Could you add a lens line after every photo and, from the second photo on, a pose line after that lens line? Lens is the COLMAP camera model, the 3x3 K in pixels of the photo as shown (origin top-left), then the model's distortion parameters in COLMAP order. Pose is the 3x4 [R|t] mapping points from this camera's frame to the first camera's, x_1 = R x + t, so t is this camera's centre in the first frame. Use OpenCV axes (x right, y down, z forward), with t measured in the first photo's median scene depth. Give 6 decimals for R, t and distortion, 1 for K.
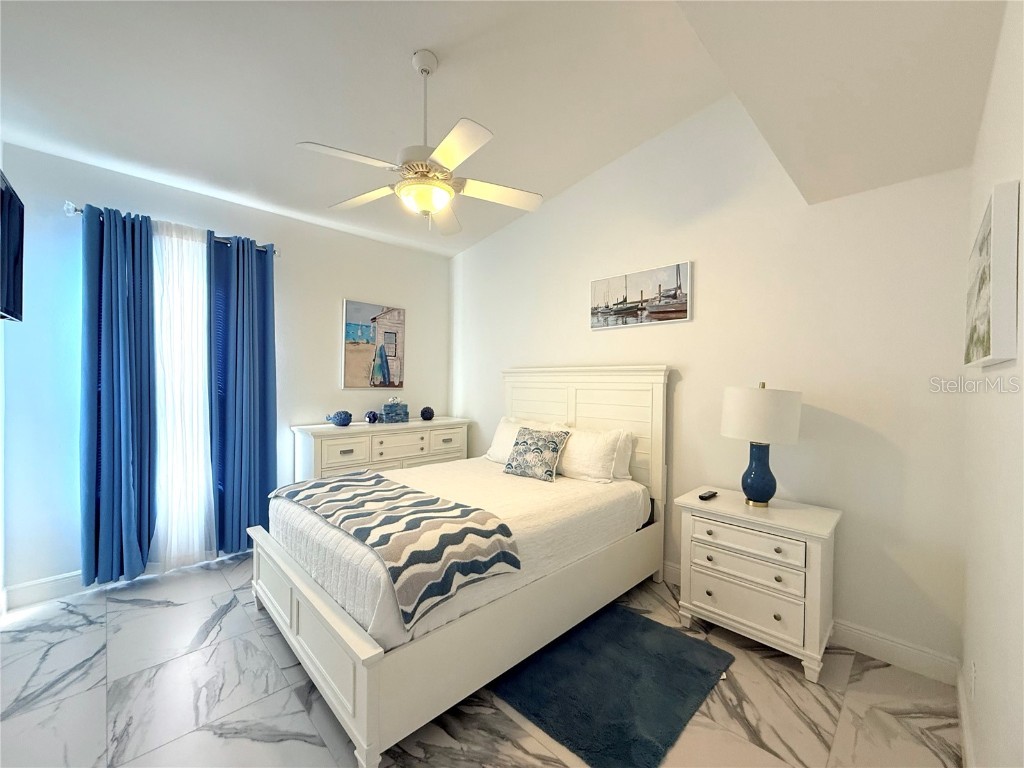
lens RADIAL K [[408.6, 0, 512.0], [0, 408.6, 385.7], [0, 0, 1]] dist [-0.000283, -0.000091]
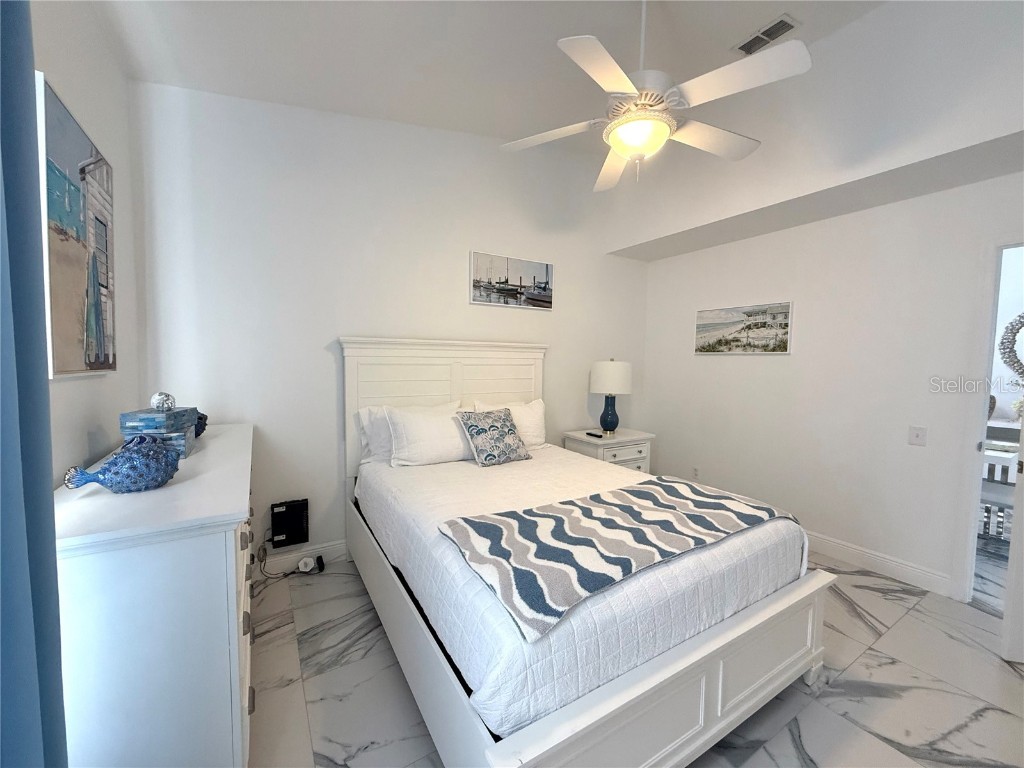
lens RADIAL K [[408.6, 0, 510.5], [0, 408.6, 382.9], [0, 0, 1]] dist [-0.000283, -0.000091]
pose [[0.227698, -0.063307, 0.971672, -0.837305], [-0.002072, 0.997851, 0.065498, -0.013447], [-0.973730, -0.016927, 0.227078, 0.791040]]
